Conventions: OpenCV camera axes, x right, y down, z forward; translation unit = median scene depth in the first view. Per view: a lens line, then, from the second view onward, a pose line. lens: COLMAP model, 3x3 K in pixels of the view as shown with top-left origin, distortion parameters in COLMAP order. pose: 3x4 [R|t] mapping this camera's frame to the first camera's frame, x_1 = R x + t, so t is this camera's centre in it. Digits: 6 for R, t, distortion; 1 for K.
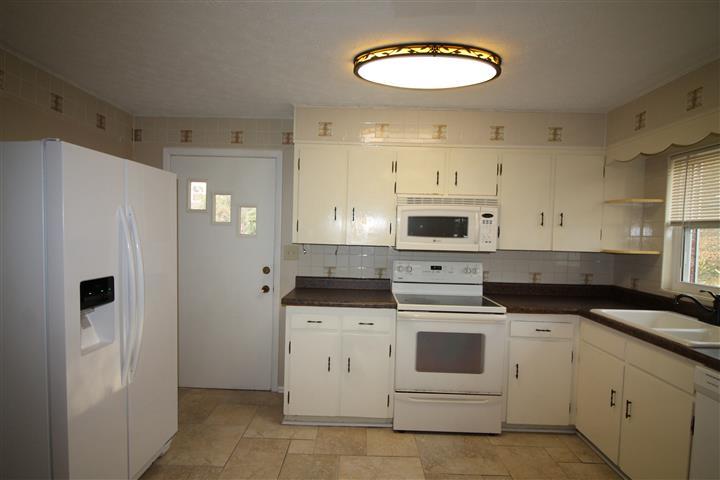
lens RADIAL K [[405.1, 0, 359.0], [0, 405.1, 251.9], [0, 0, 1]] dist [0.000062, -0.000811]
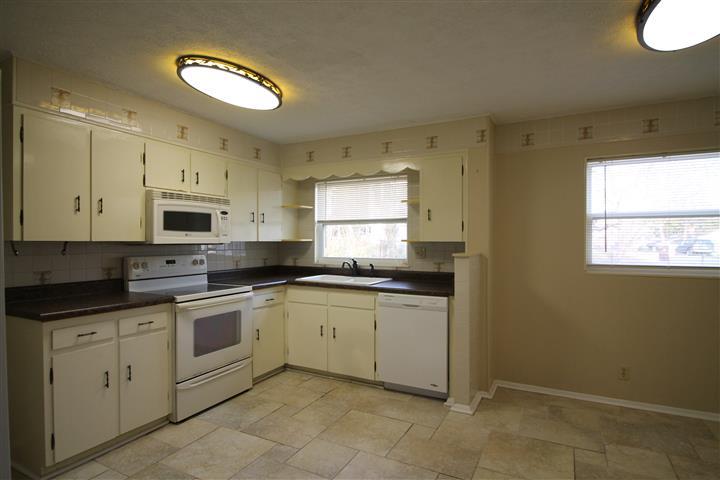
lens RADIAL K [[405.1, 0, 359.0], [0, 405.1, 251.9], [0, 0, 1]] dist [0.000062, -0.000811]
pose [[0.437375, -0.050987, 0.897833, -0.579671], [0.053206, 0.998110, 0.030763, 0.008692], [-0.897704, 0.034316, 0.439261, 0.129727]]
